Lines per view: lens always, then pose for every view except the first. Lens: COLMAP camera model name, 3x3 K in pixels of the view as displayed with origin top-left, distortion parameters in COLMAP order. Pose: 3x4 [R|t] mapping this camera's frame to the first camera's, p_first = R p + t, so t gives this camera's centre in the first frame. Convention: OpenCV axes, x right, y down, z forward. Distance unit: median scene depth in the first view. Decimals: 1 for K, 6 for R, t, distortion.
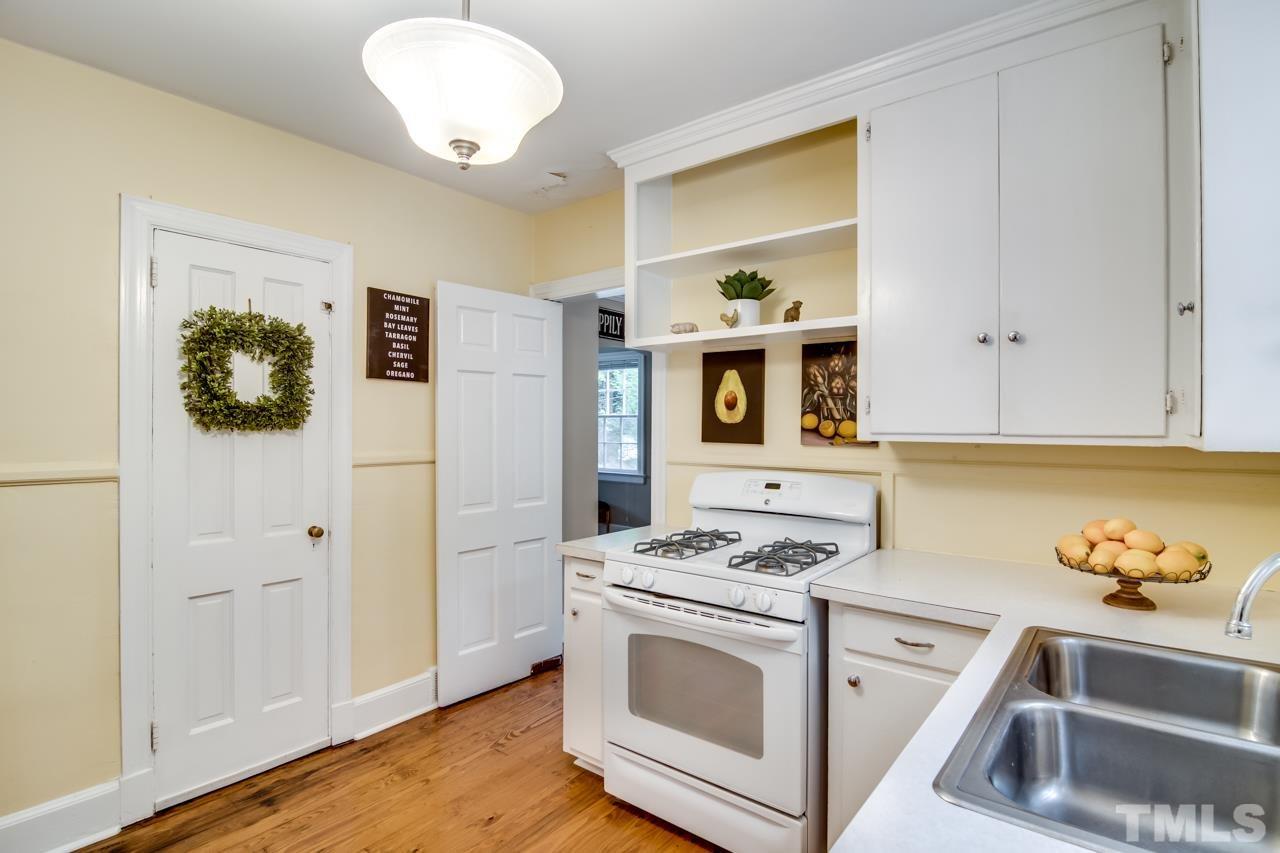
lens RADIAL K [[620.5, 0, 642.8], [0, 620.5, 434.1], [0, 0, 1]] dist [-0.025710, -0.001865]
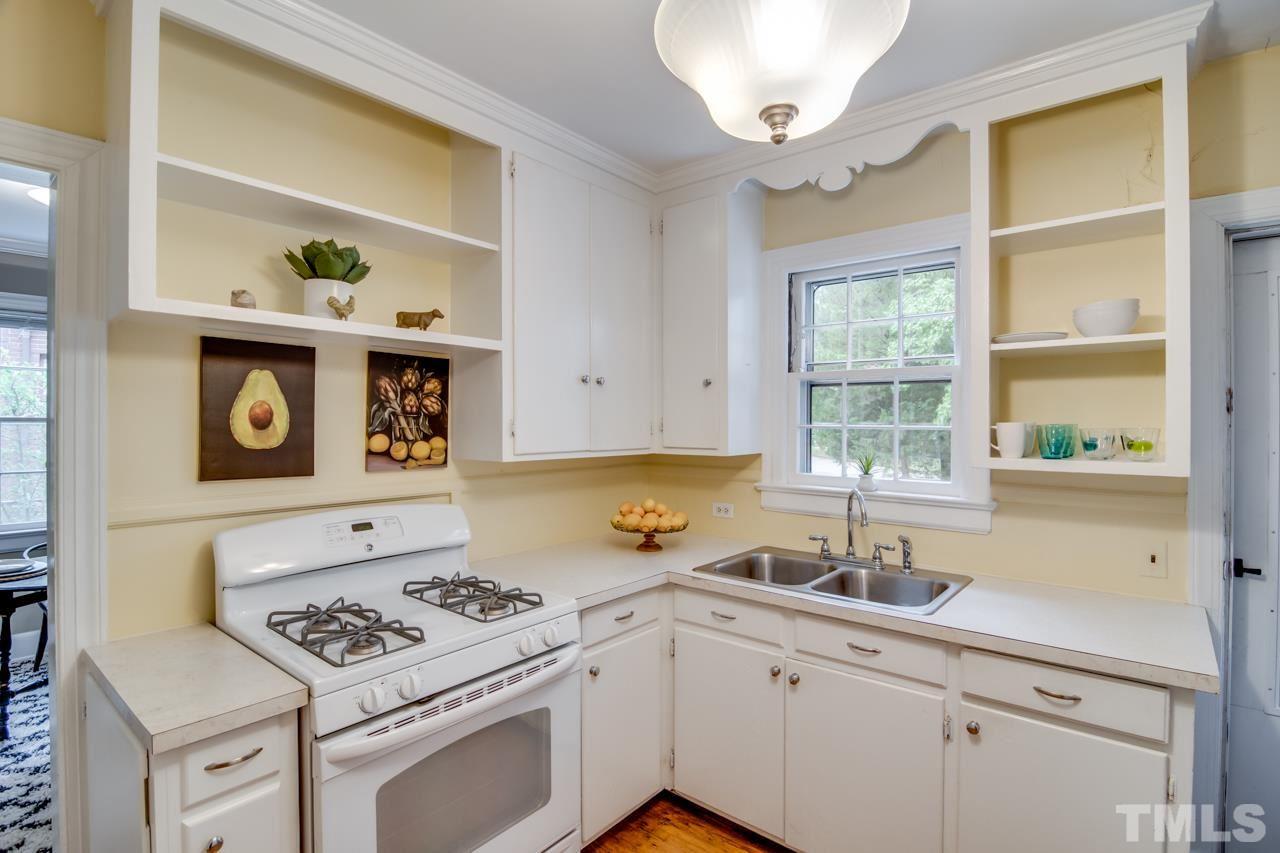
lens RADIAL K [[620.5, 0, 653.3], [0, 620.5, 420.4], [0, 0, 1]] dist [-0.025710, -0.001865]
pose [[0.003519, 0.000688, 0.999994, -0.584719], [0.009454, 0.999955, -0.000722, -0.048605], [-0.999949, 0.009457, 0.003512, 0.636556]]
